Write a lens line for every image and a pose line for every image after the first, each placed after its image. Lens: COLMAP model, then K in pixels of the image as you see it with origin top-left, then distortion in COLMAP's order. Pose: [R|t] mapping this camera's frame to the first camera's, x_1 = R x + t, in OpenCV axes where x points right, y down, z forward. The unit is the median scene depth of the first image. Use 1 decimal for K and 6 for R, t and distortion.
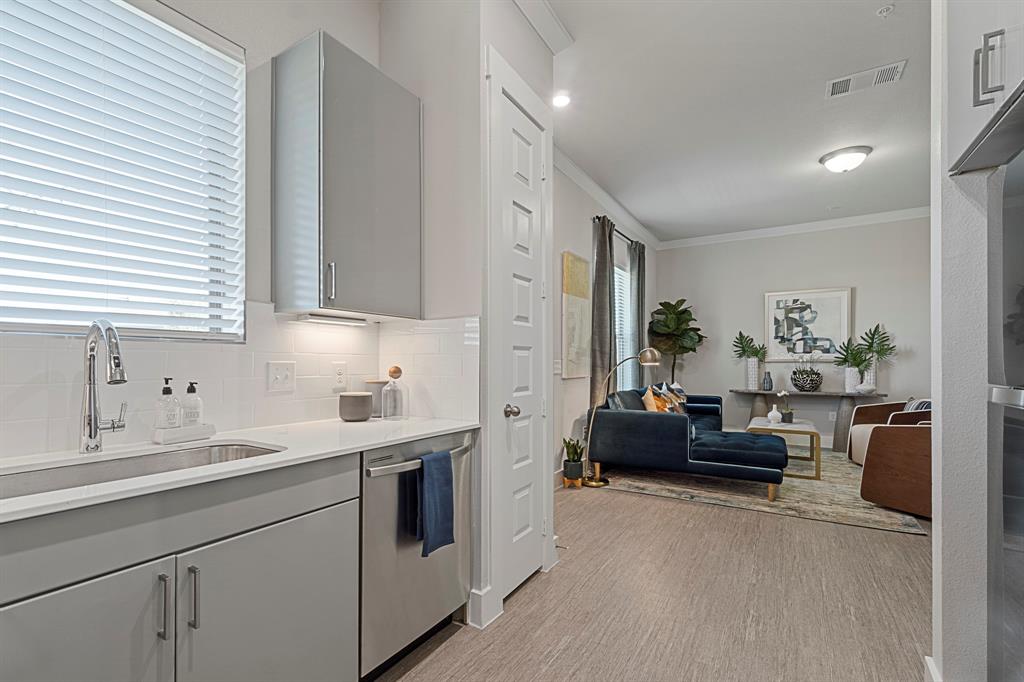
lens RADIAL K [[454.8, 0, 508.8], [0, 454.8, 359.8], [0, 0, 1]] dist [-0.001783, -0.000195]
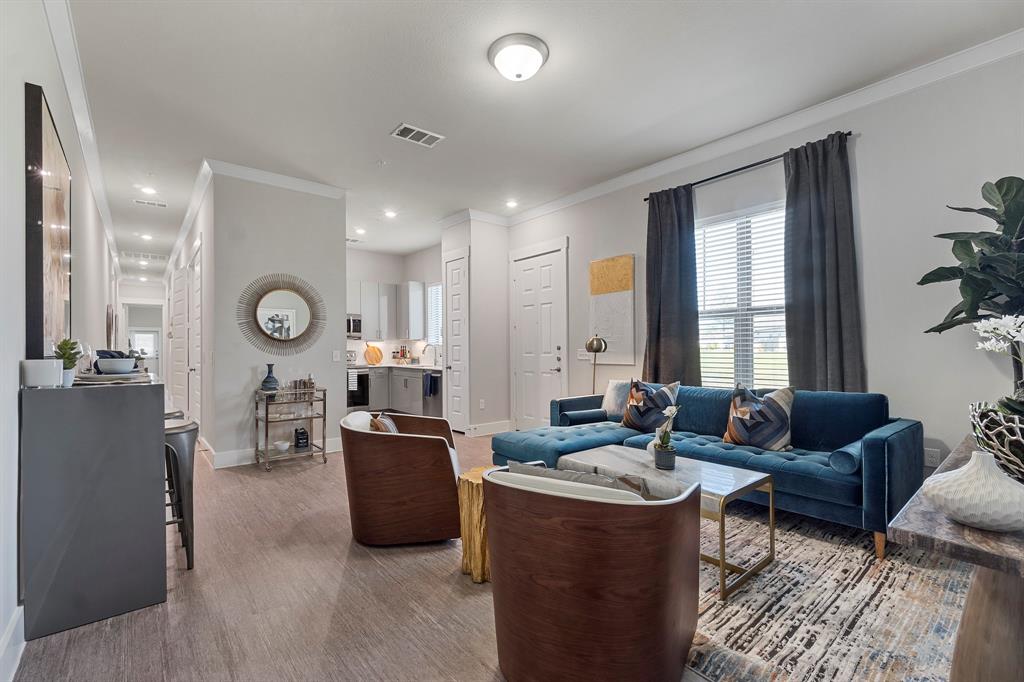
lens RADIAL K [[451.6, 0, 508.2], [0, 451.6, 347.6], [0, 0, 1]] dist [-0.000165, -0.000015]
pose [[-0.318133, -0.003052, -0.948041, 0.952243], [0.008647, 0.999944, -0.006121, 0.001538], [0.948007, -0.010145, -0.318089, 0.817359]]
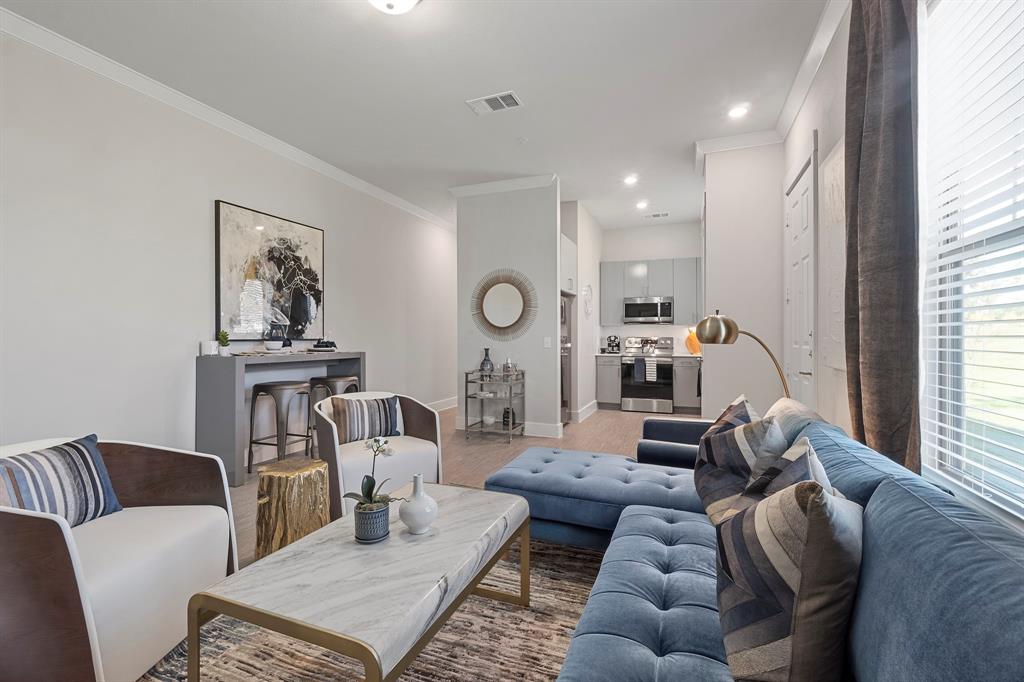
lens RADIAL K [[453.8, 0, 500.1], [0, 453.8, 337.5], [0, 0, 1]] dist [0.000002, -0.000025]
pose [[-0.988114, -0.000359, -0.153722, 0.469874], [-0.000031, 0.999998, -0.002137, 0.001393], [0.153722, -0.002107, -0.988112, 1.077317]]
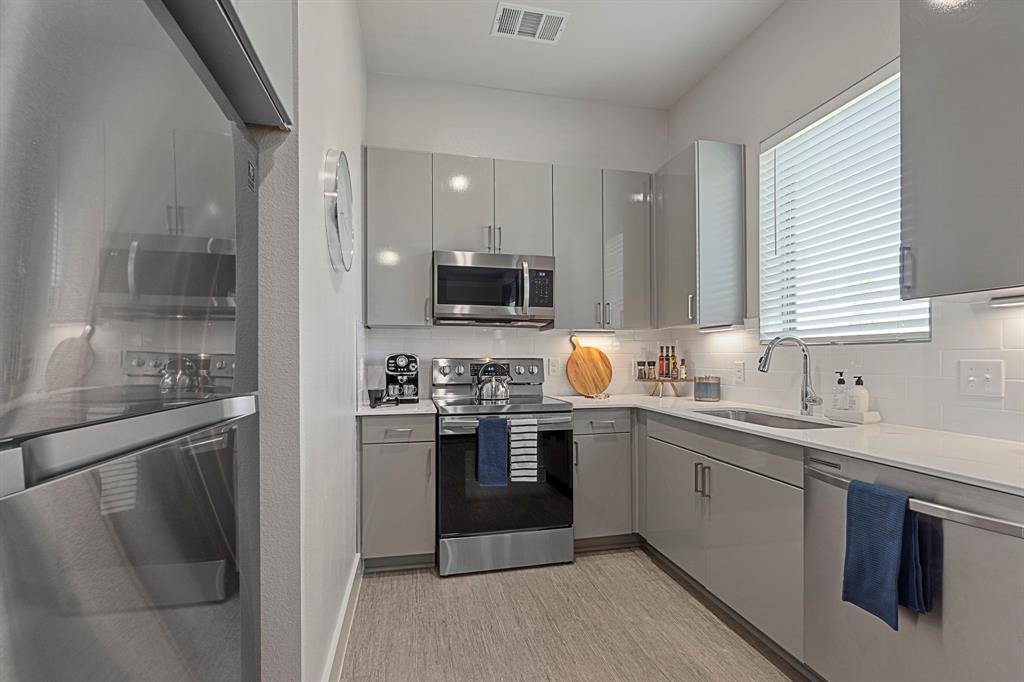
lens RADIAL K [[454.8, 0, 508.8], [0, 454.8, 359.8], [0, 0, 1]] dist [-0.001783, -0.000195]
pose [[-0.717340, 0.000770, -0.696723, 0.215378], [0.003070, 0.999993, -0.002056, 0.000769], [0.696717, -0.003614, -0.717337, 0.306552]]
